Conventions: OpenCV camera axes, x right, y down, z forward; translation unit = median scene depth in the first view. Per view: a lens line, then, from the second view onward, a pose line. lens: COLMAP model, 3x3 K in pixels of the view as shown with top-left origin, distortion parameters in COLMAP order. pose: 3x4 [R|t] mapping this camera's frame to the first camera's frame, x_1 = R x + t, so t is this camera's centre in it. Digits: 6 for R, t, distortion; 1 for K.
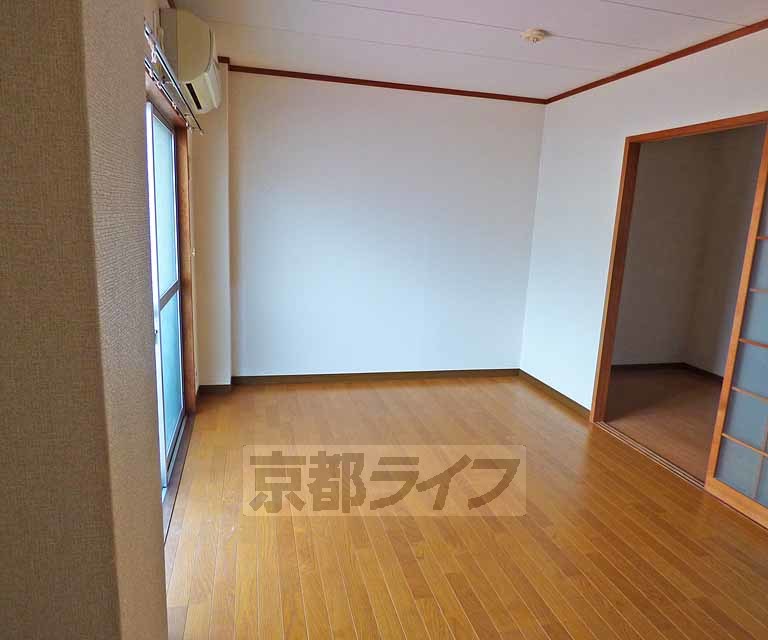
lens RADIAL K [[512.7, 0, 379.1], [0, 512.7, 321.8], [0, 0, 1]] dist [-0.001586, -0.006049]
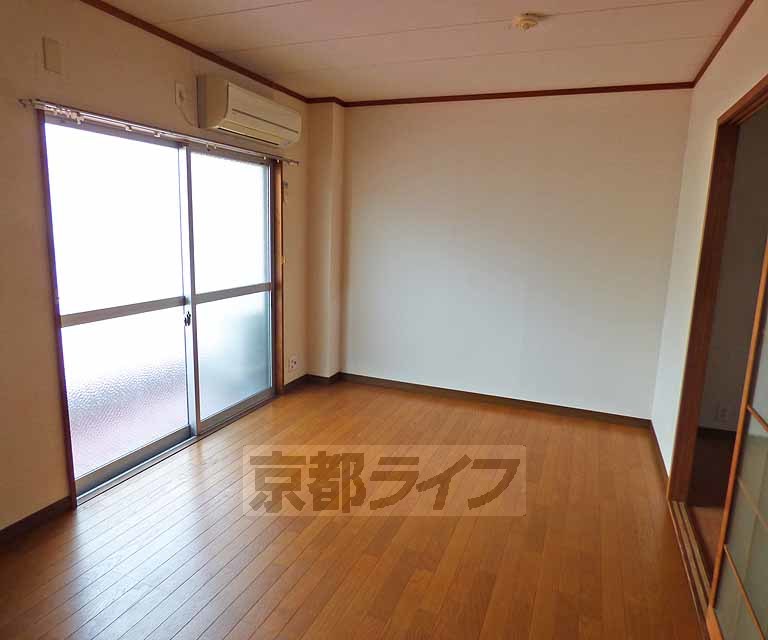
lens RADIAL K [[512.7, 0, 385.2], [0, 512.7, 318.7], [0, 0, 1]] dist [-0.001586, -0.006049]
pose [[0.809486, 0.087417, -0.580595, 0.573718], [-0.117581, 0.992958, -0.014431, -0.008060], [0.575245, 0.079949, 0.814065, 0.157653]]
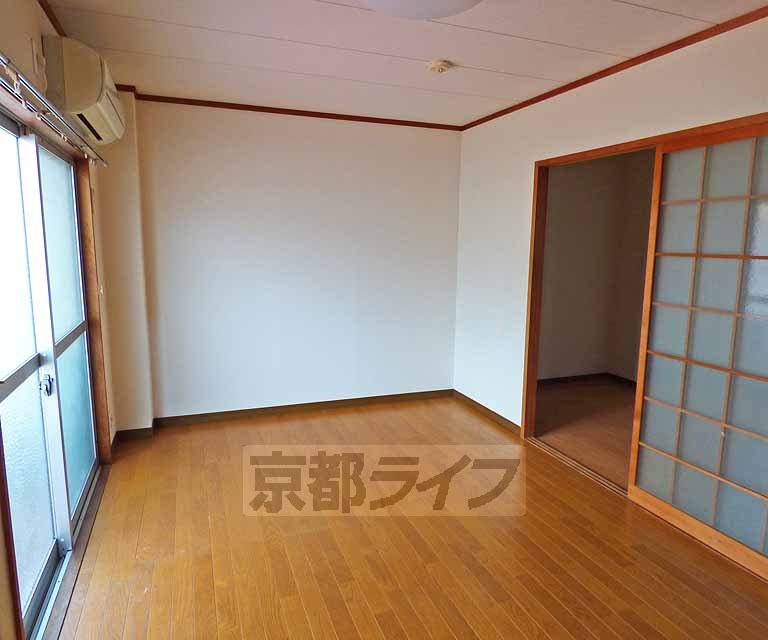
lens RADIAL K [[512.7, 0, 384.0], [0, 512.7, 323.7], [0, 0, 1]] dist [-0.001586, -0.006049]
pose [[0.991701, -0.051838, 0.117653, 0.039030], [0.056560, 0.997708, -0.037156, -0.010168], [-0.115457, 0.043502, 0.992359, 0.013409]]
